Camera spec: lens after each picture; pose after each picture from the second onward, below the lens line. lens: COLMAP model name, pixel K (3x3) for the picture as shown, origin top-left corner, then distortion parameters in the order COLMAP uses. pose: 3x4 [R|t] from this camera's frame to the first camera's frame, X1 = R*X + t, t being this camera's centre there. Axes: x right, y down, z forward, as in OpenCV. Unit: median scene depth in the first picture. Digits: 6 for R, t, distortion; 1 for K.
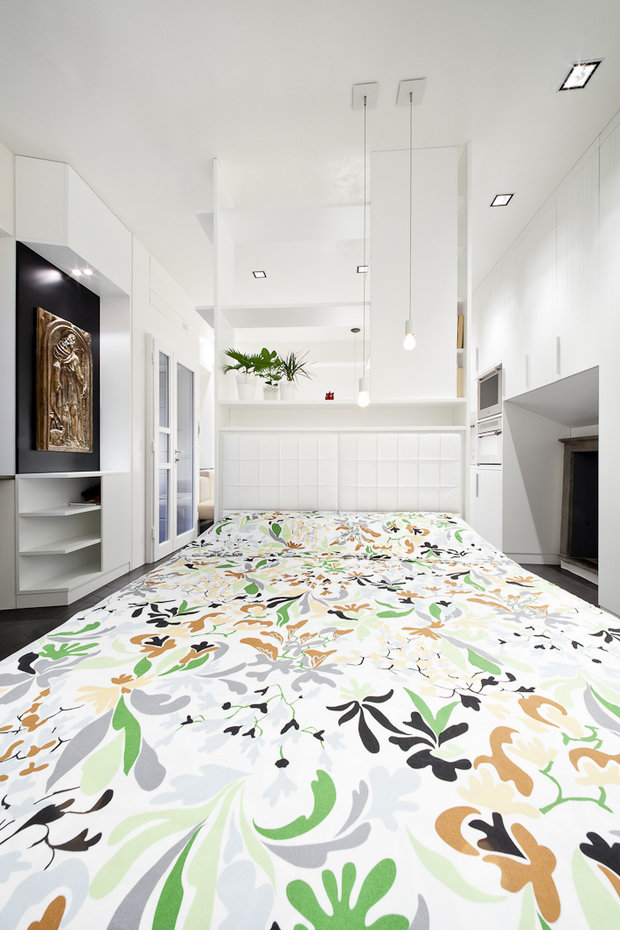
lens RADIAL K [[357.7, 0, 312.0], [0, 357.7, 460.8], [0, 0, 1]] dist [-0.020616, 0.002015]
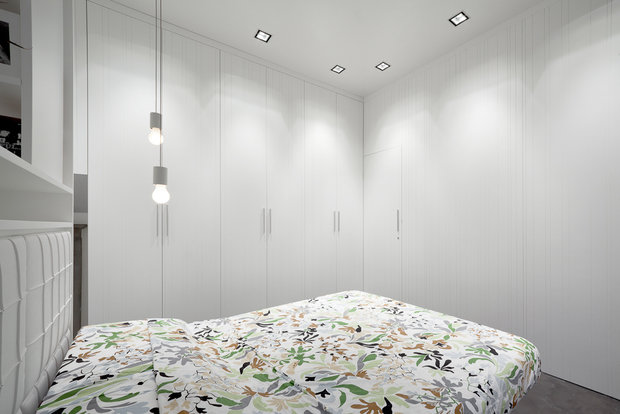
lens RADIAL K [[256.7, 0, 343.6], [0, 256.7, 226.1], [0, 0, 1]] dist [-0.001960, -0.002425]
pose [[-0.660989, -0.006421, 0.750368, -0.800497], [-0.002841, 0.999978, 0.006055, -0.163881], [-0.750391, 0.001871, -0.660992, 1.622015]]
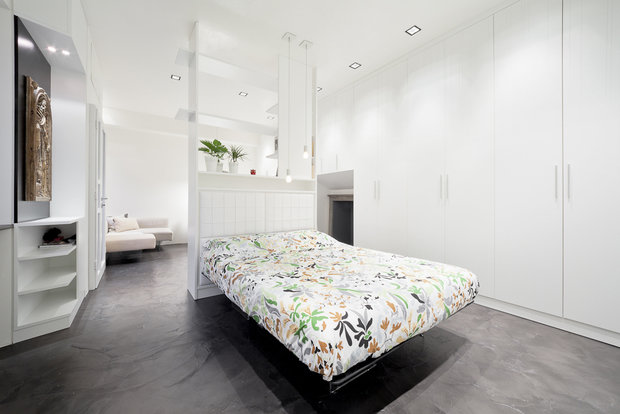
lens RADIAL K [[238.4, 0, 301.8], [0, 238.4, 199.7], [0, 0, 1]] dist [-0.020616, 0.002015]
pose [[0.785375, 0.005937, 0.618992, -1.023522], [-0.000561, 0.999960, -0.008879, -0.054856], [-0.619021, 0.006626, 0.785347, -0.254251]]
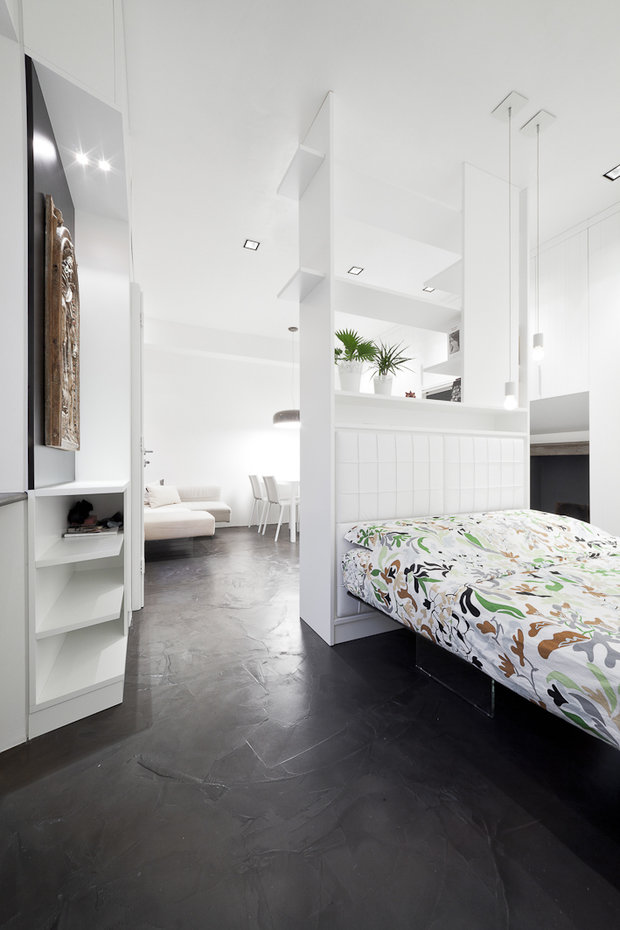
lens RADIAL K [[357.7, 0, 317.9], [0, 357.7, 462.1], [0, 0, 1]] dist [-0.020616, 0.002015]
pose [[0.879122, -0.000217, 0.476596, -1.252729], [0.004199, 0.999965, -0.007291, 0.001991], [-0.476578, 0.008411, 0.879092, 0.561921]]
